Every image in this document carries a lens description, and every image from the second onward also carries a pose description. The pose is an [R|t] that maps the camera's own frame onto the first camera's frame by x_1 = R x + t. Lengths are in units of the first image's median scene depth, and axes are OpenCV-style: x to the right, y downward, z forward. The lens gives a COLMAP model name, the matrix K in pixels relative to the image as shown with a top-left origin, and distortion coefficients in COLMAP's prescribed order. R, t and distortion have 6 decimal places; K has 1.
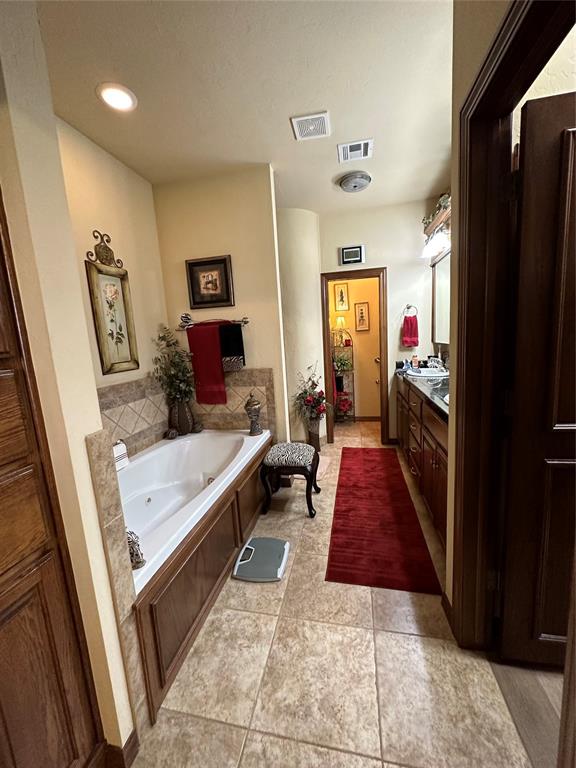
lens RADIAL K [[306.0, 0, 286.3], [0, 306.0, 383.4], [0, 0, 1]] dist [-0.002138, -0.000156]
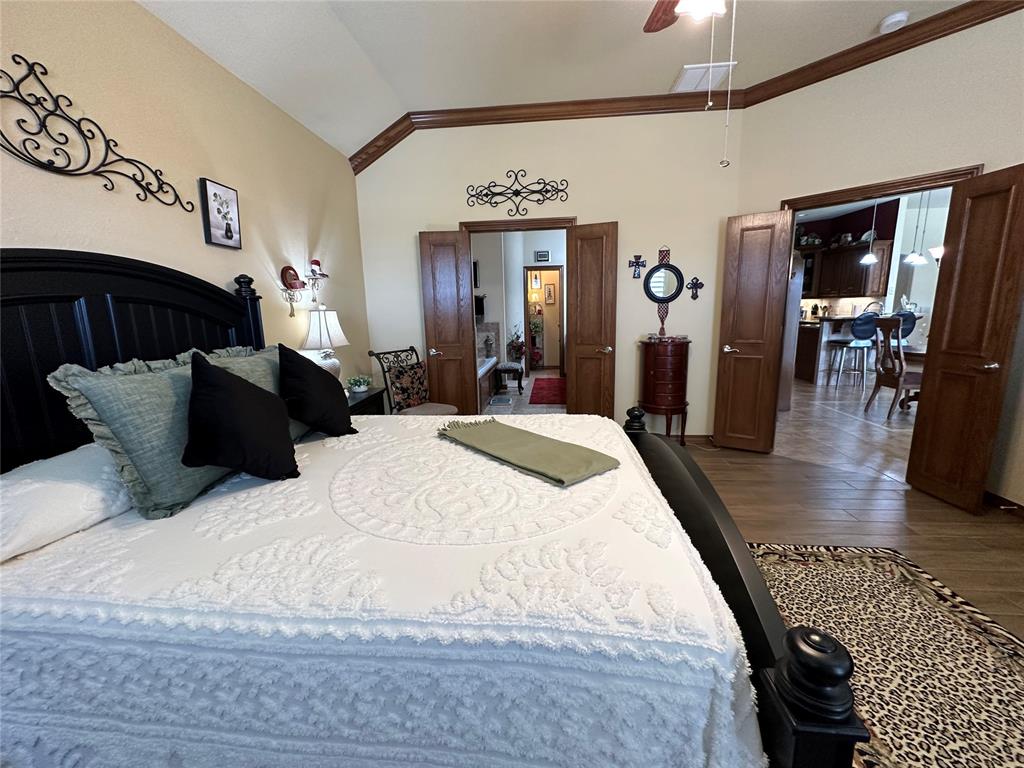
lens RADIAL K [[408.0, 0, 512.0], [0, 408.0, 384.0], [0, 0, 1]] dist [-0.002138, -0.000156]
pose [[0.991523, 0.009764, 0.129567, -0.209331], [-0.013637, 0.999485, 0.029037, 0.184739], [-0.129216, -0.030557, 0.991145, -1.080200]]
